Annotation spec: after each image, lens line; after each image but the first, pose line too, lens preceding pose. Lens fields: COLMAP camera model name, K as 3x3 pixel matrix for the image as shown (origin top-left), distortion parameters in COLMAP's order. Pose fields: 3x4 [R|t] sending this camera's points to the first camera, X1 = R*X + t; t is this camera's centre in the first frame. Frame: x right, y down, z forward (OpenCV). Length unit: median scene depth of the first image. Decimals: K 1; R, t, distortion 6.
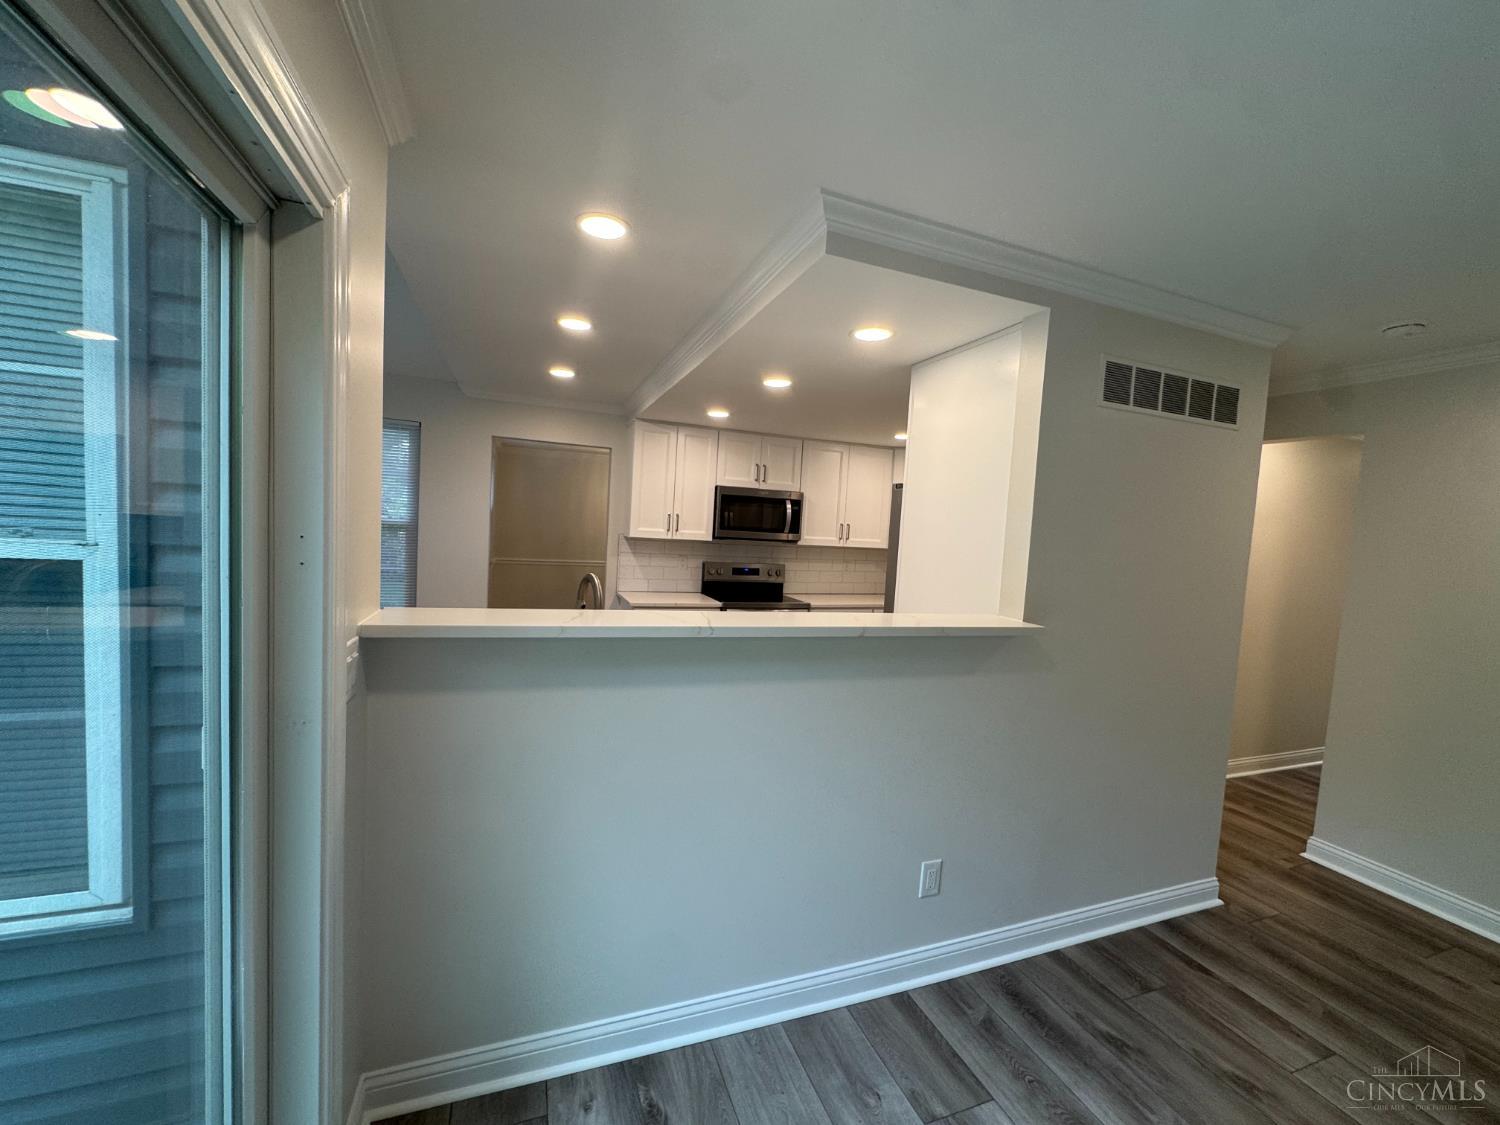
lens RADIAL K [[597.9, 0, 750.0], [0, 597.9, 562.5], [0, 0, 1]] dist [-0.002356, 0.000721]
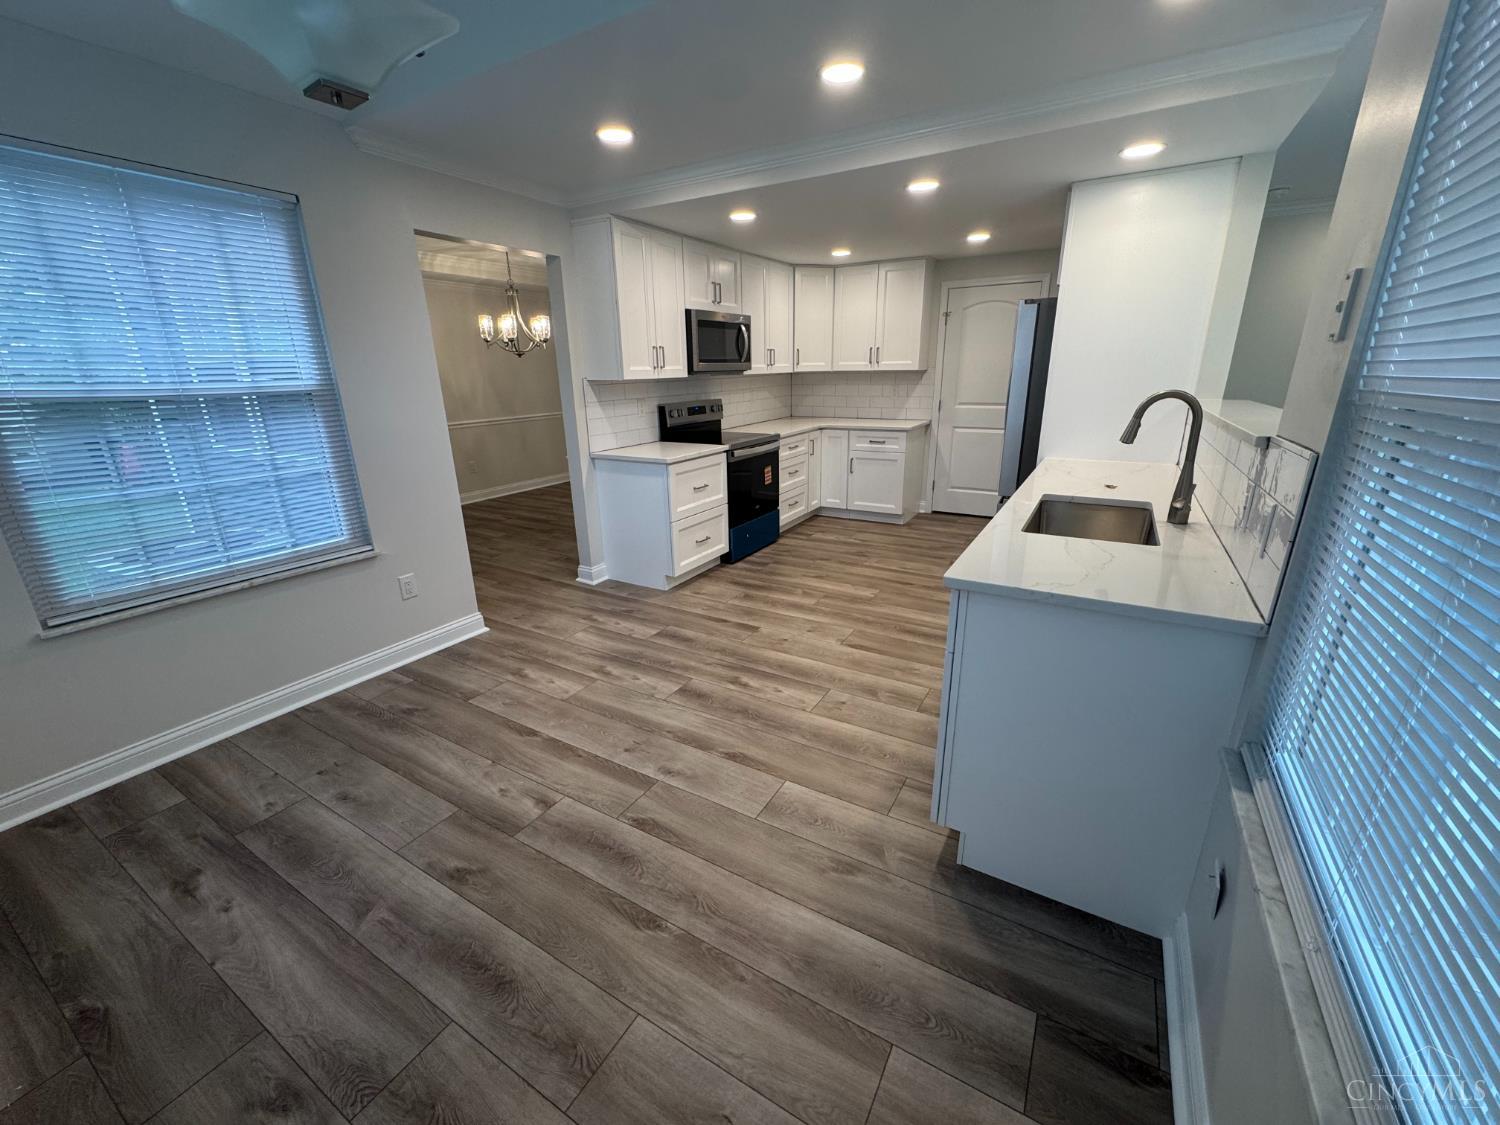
lens RADIAL K [[597.9, 0, 750.0], [0, 597.9, 562.5], [0, 0, 1]] dist [-0.002356, 0.000721]
pose [[0.774026, -0.263531, 0.575704, -0.550082], [0.096847, 0.947843, 0.303669, -0.035537], [-0.625703, -0.179292, 0.759177, 0.225830]]
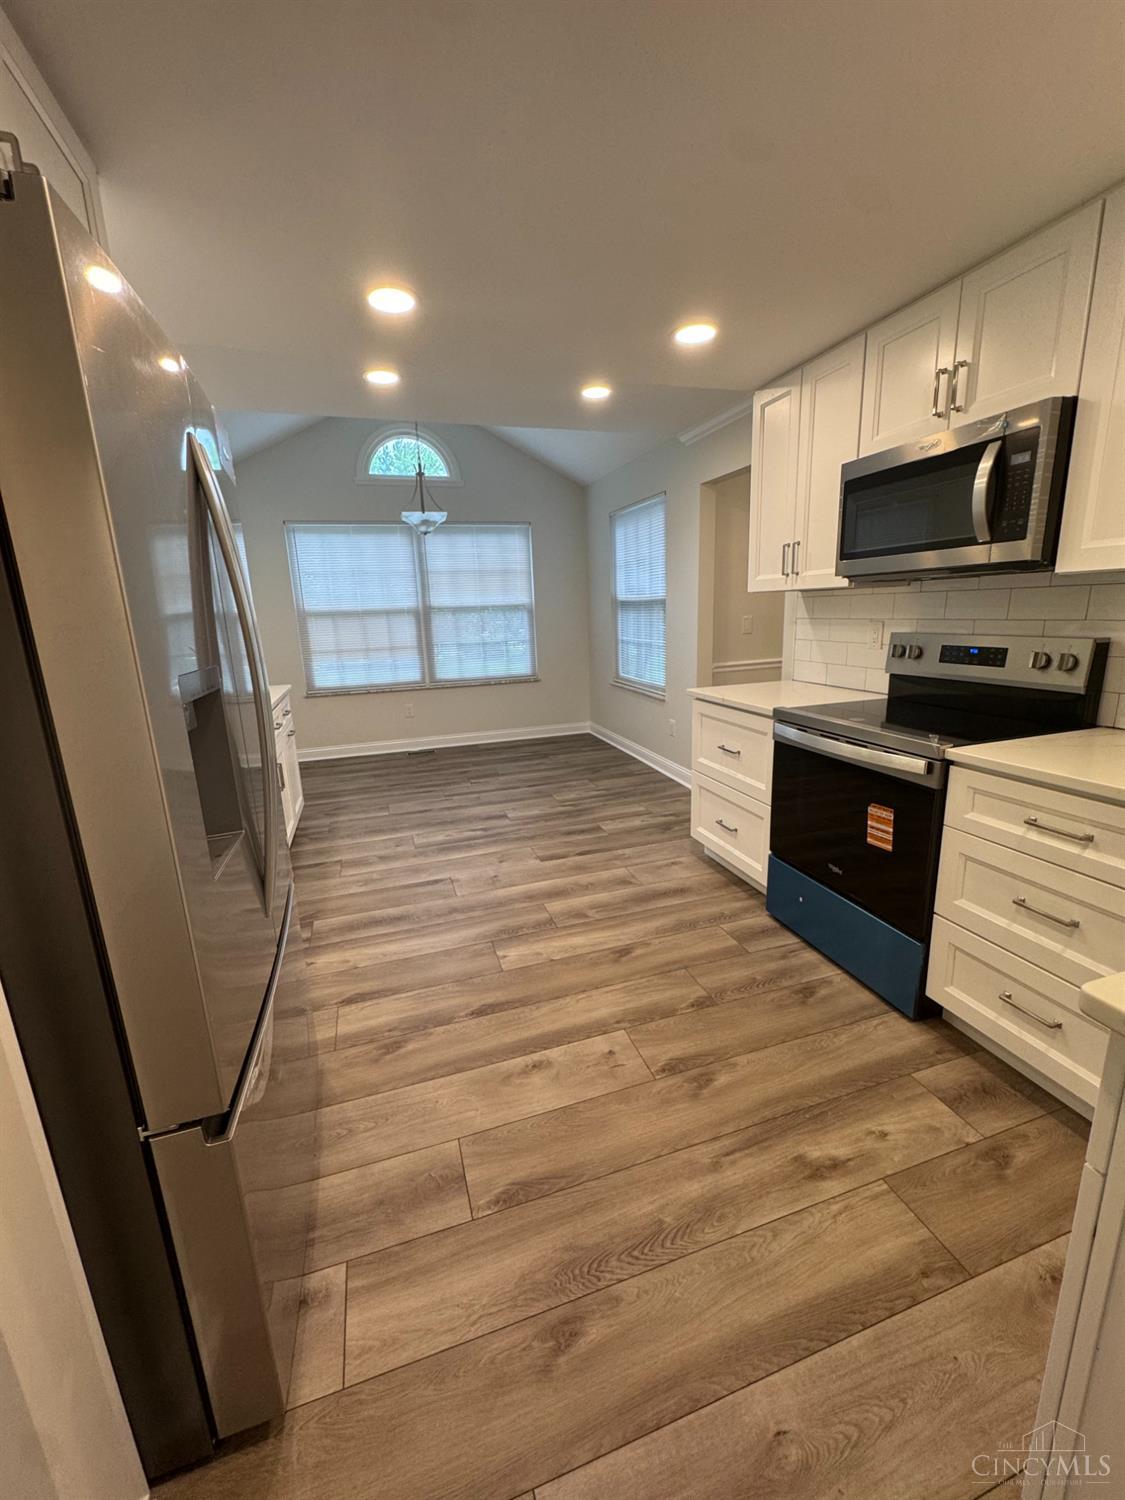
lens RADIAL K [[597.9, 0, 562.5], [0, 597.9, 750.0], [0, 0, 1]] dist [-0.002356, 0.000721]
pose [[-0.047867, 0.175625, -0.983293, 0.435822], [-0.020187, 0.984050, 0.176743, 0.012697], [0.998650, 0.028310, -0.043559, 0.769705]]
